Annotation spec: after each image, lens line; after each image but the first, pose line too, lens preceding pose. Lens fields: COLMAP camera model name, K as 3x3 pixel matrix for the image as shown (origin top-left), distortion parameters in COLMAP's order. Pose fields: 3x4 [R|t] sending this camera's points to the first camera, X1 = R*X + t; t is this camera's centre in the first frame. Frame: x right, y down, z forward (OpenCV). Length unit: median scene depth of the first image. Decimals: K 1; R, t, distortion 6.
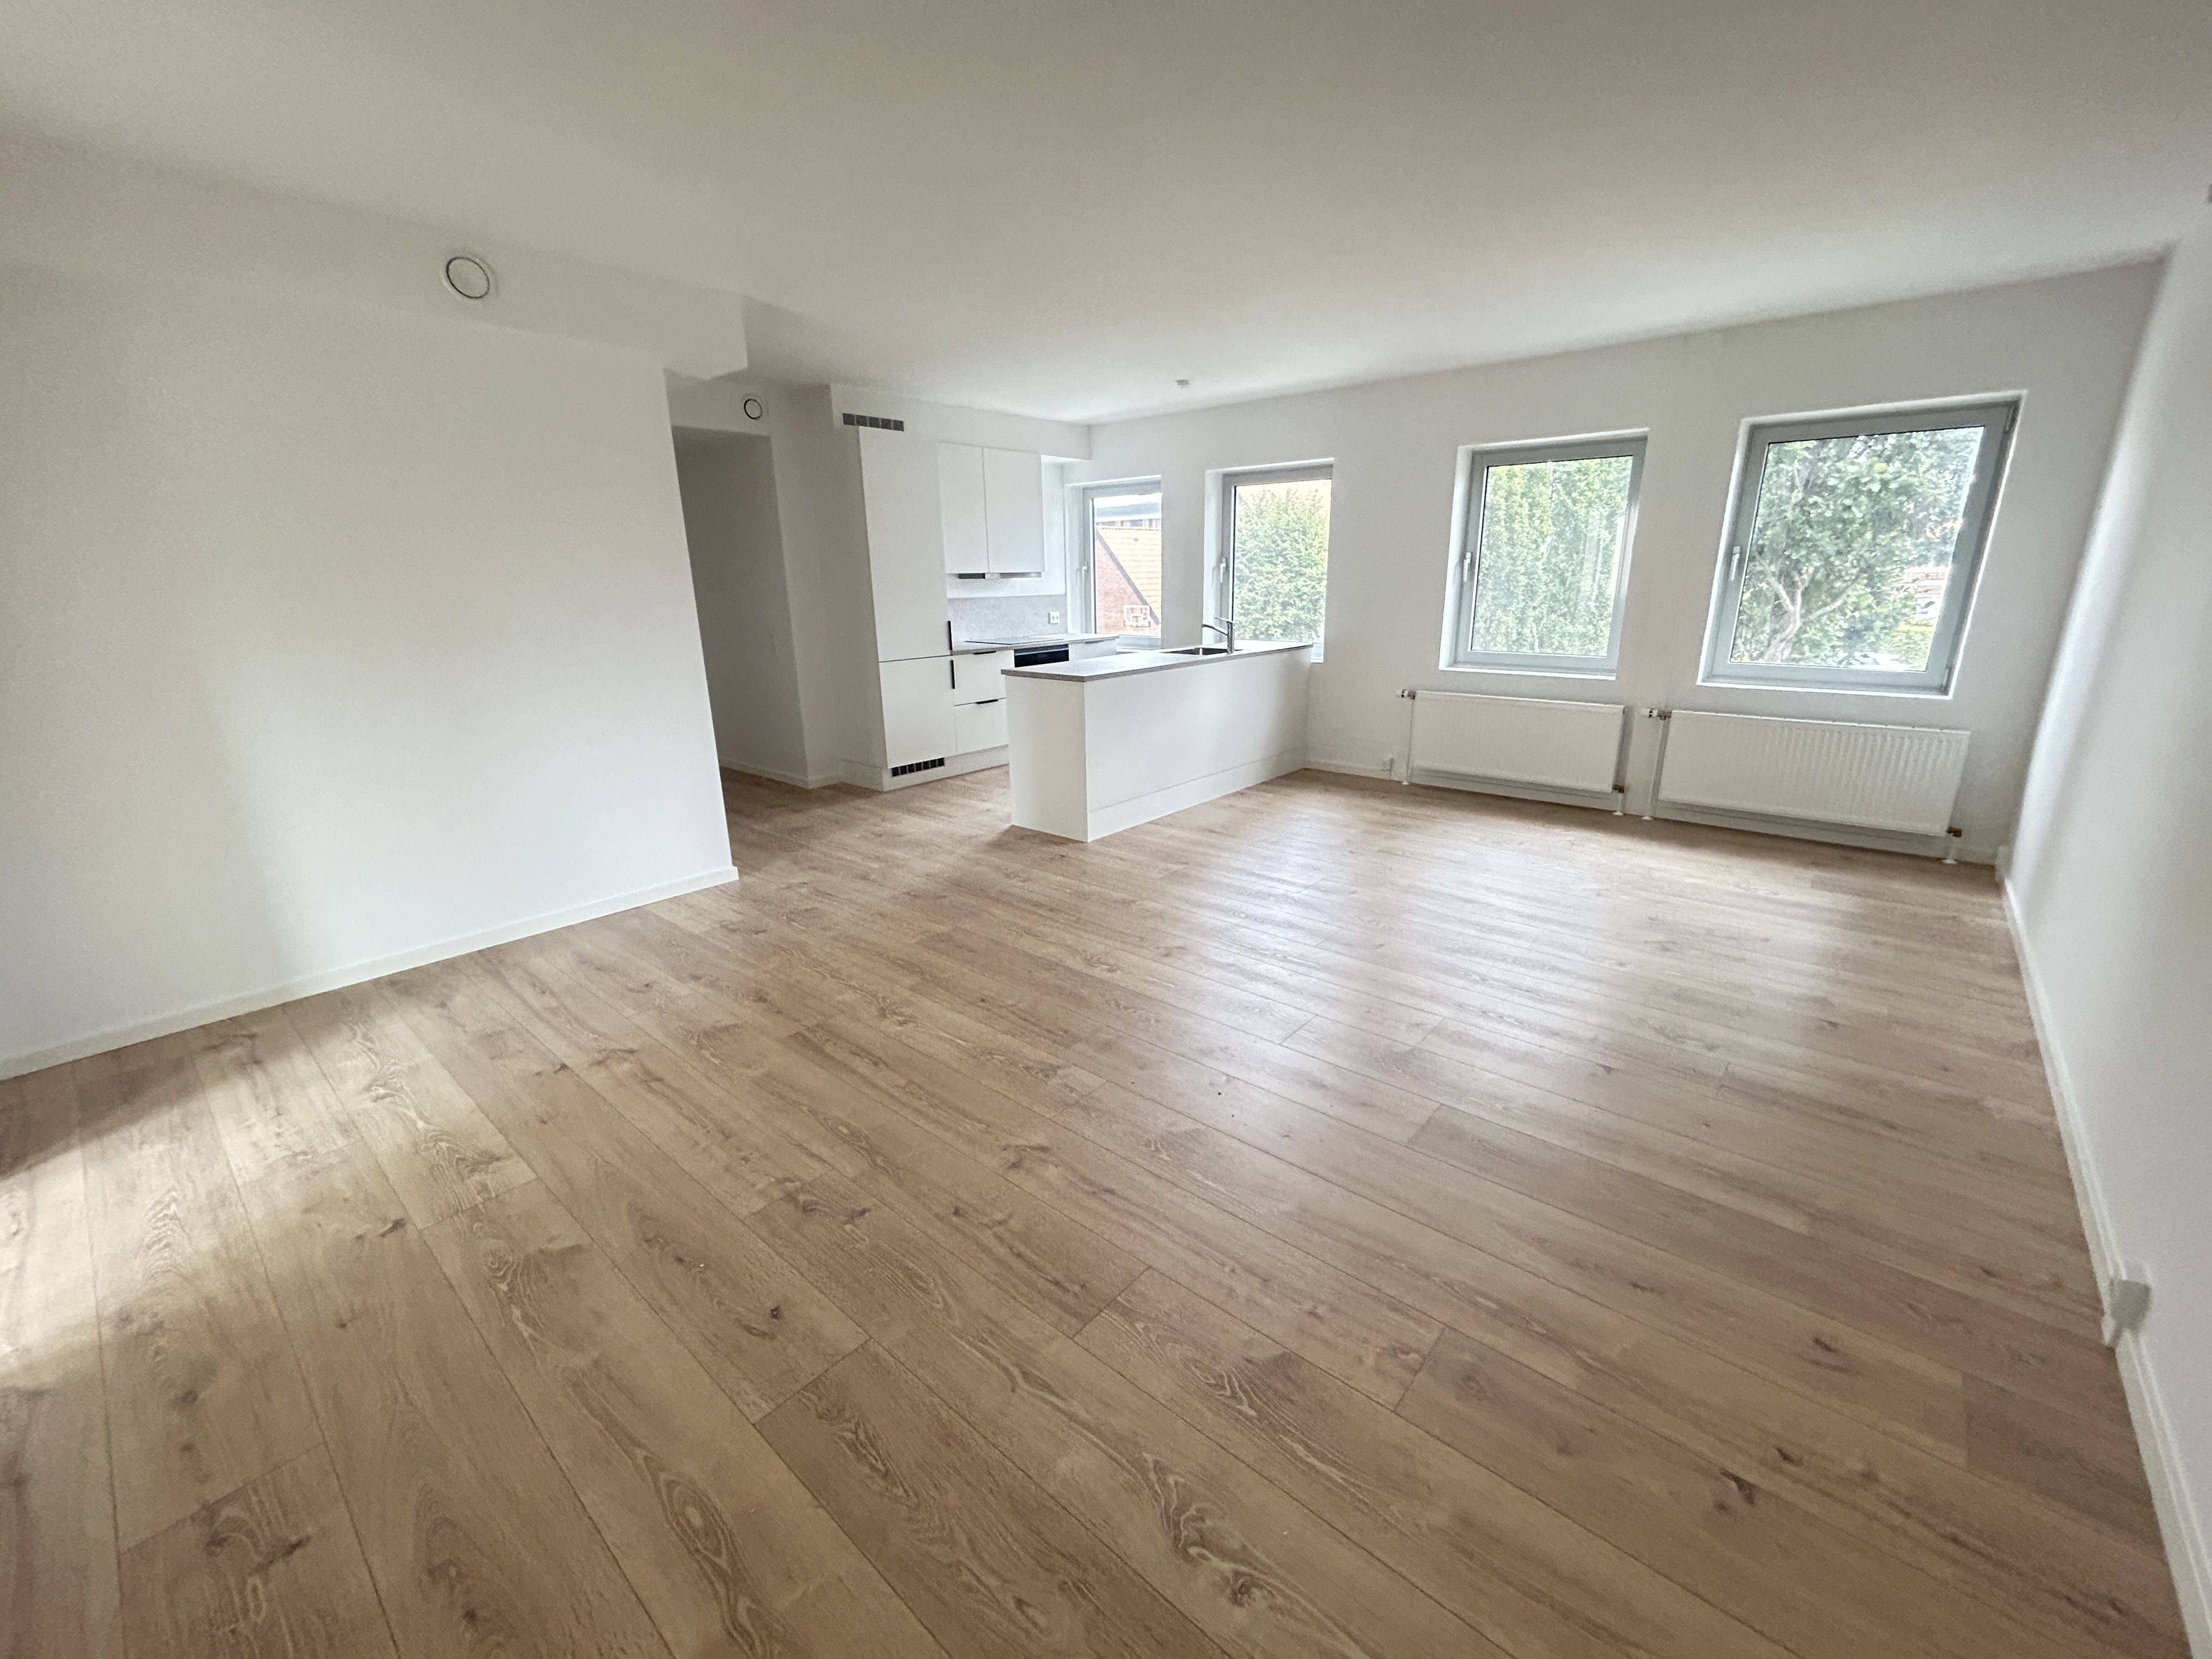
lens RADIAL K [[895.5, 0, 1085.9], [0, 895.5, 823.2], [0, 0, 1]] dist [-0.001881, 0.000591]
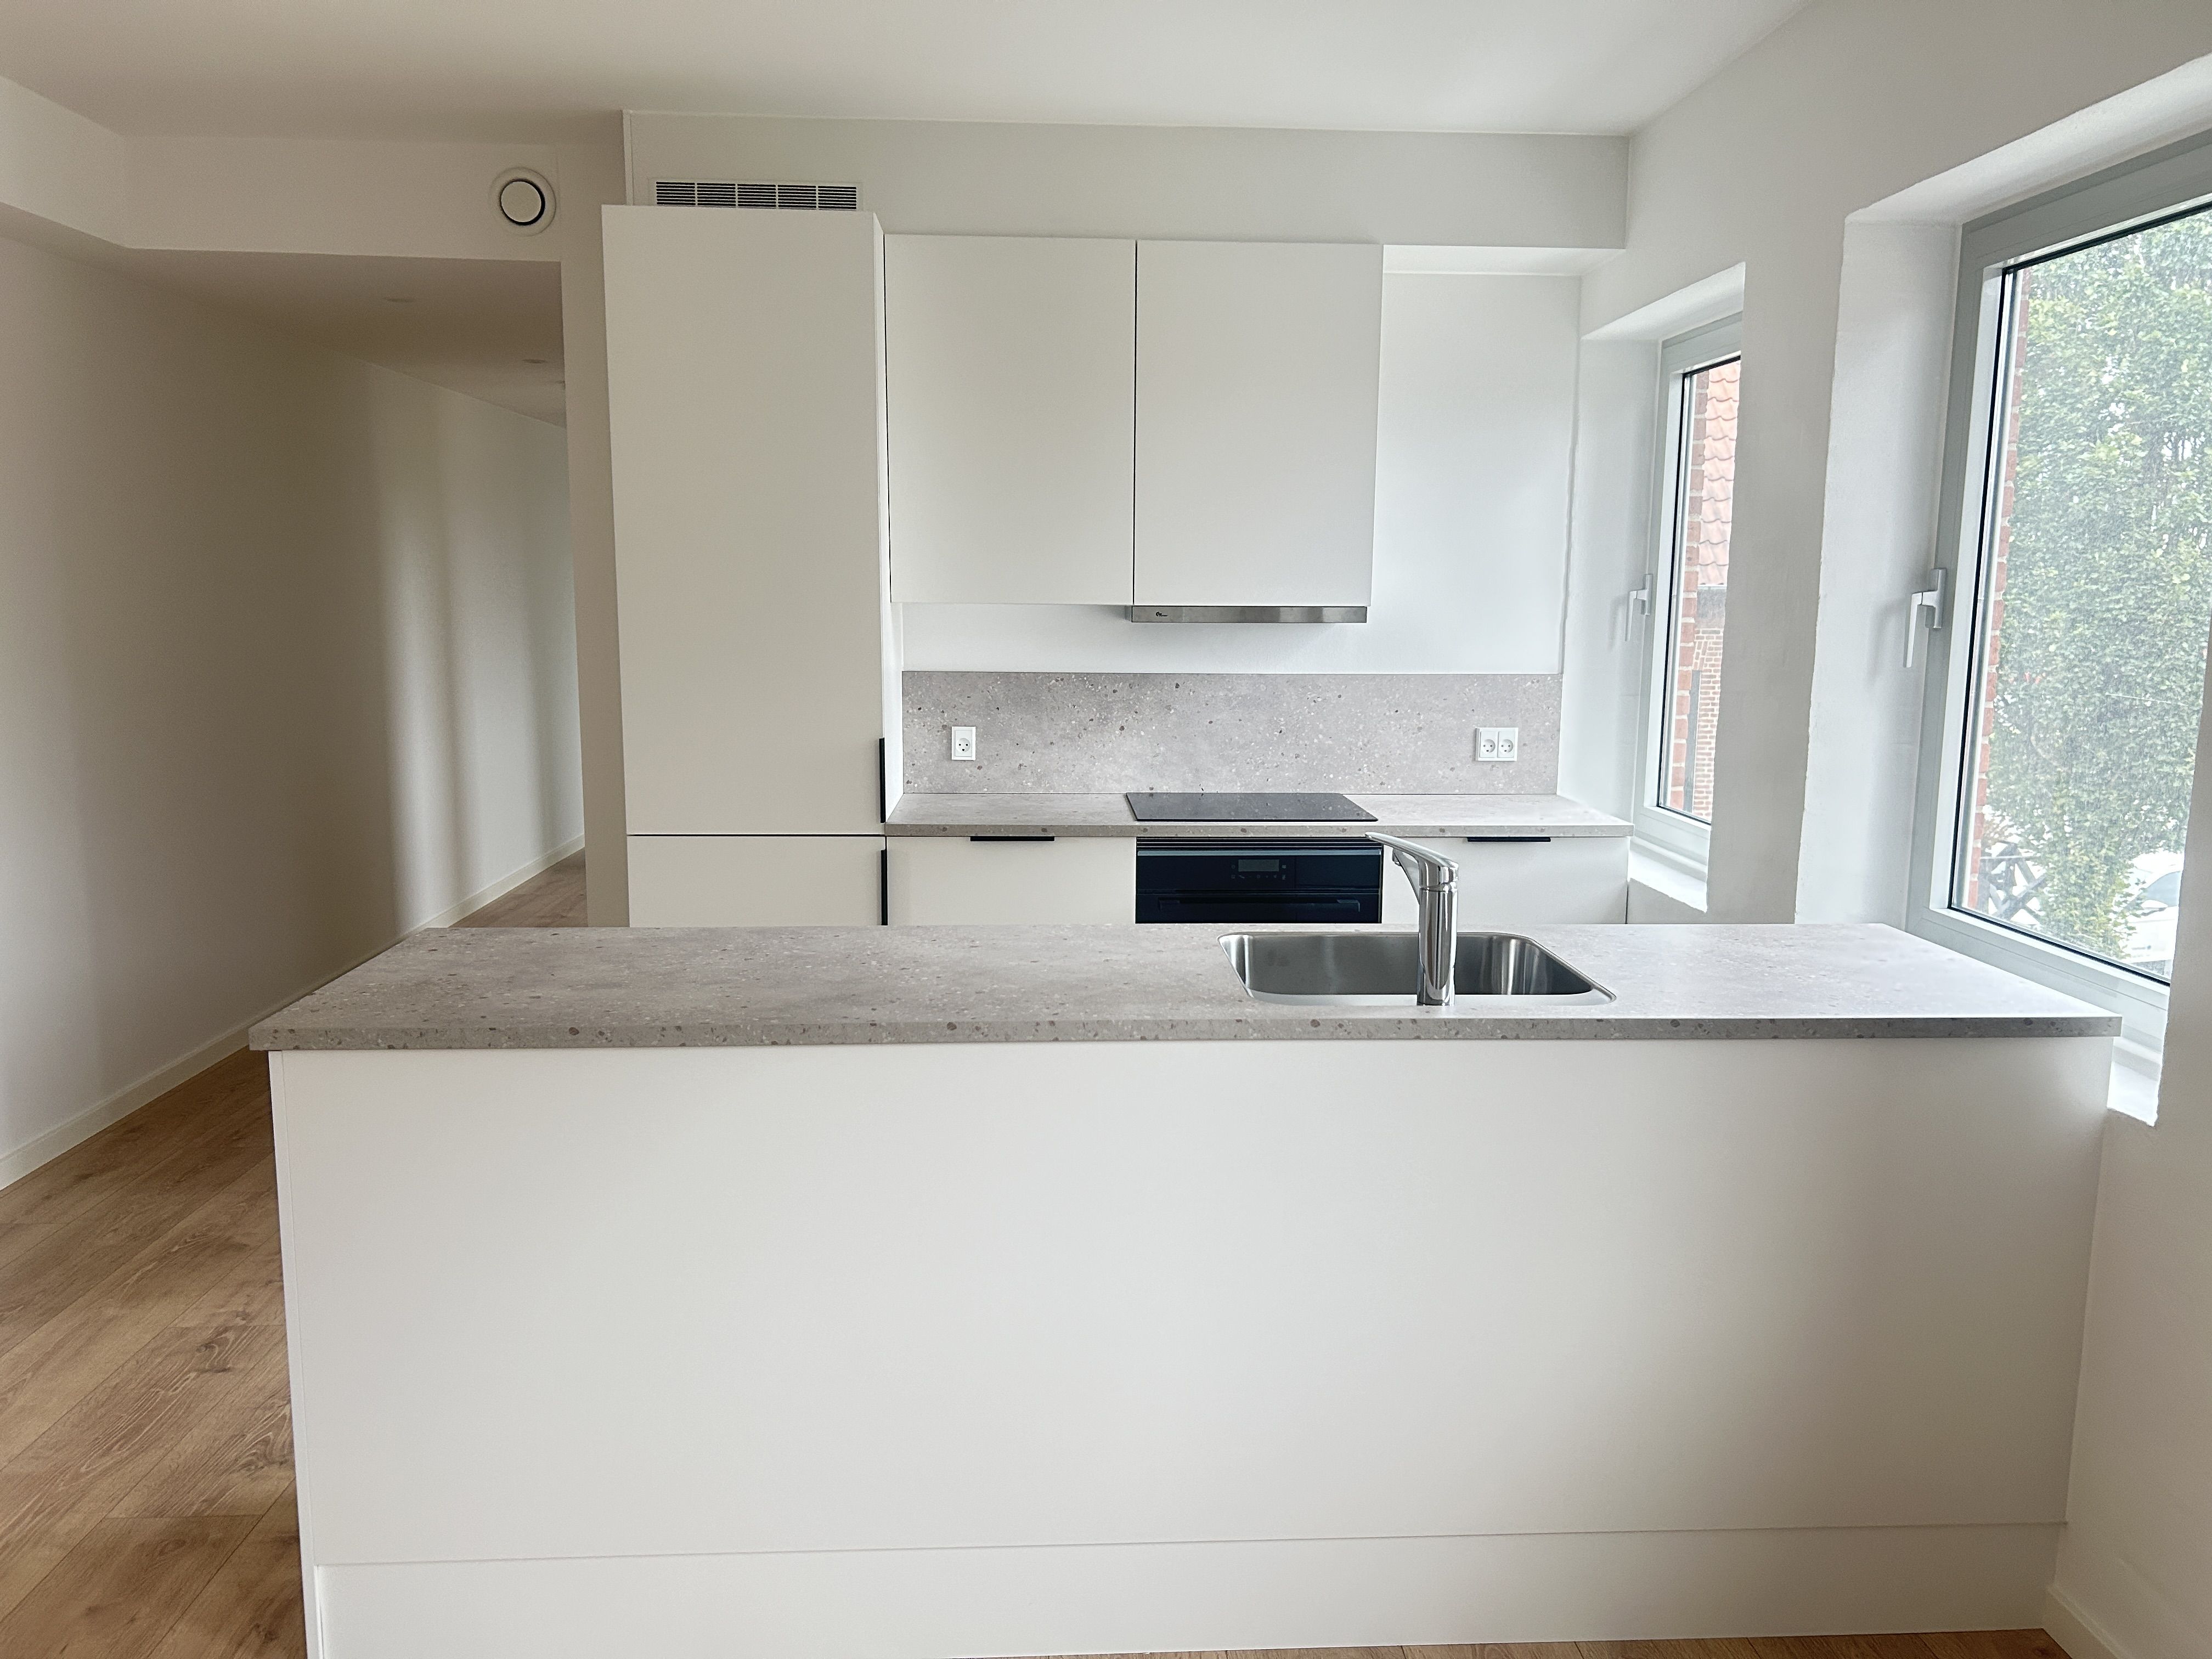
lens RADIAL K [[1634.2, 0, 1107.4], [0, 1634.2, 841.5], [0, 0, 1]] dist [0.013707, 0.002104]
pose [[0.703422, 0.123750, -0.699917, 0.339367], [-0.214077, 0.975887, -0.042605, -0.176049], [0.677768, 0.179805, 0.712952, 0.612786]]
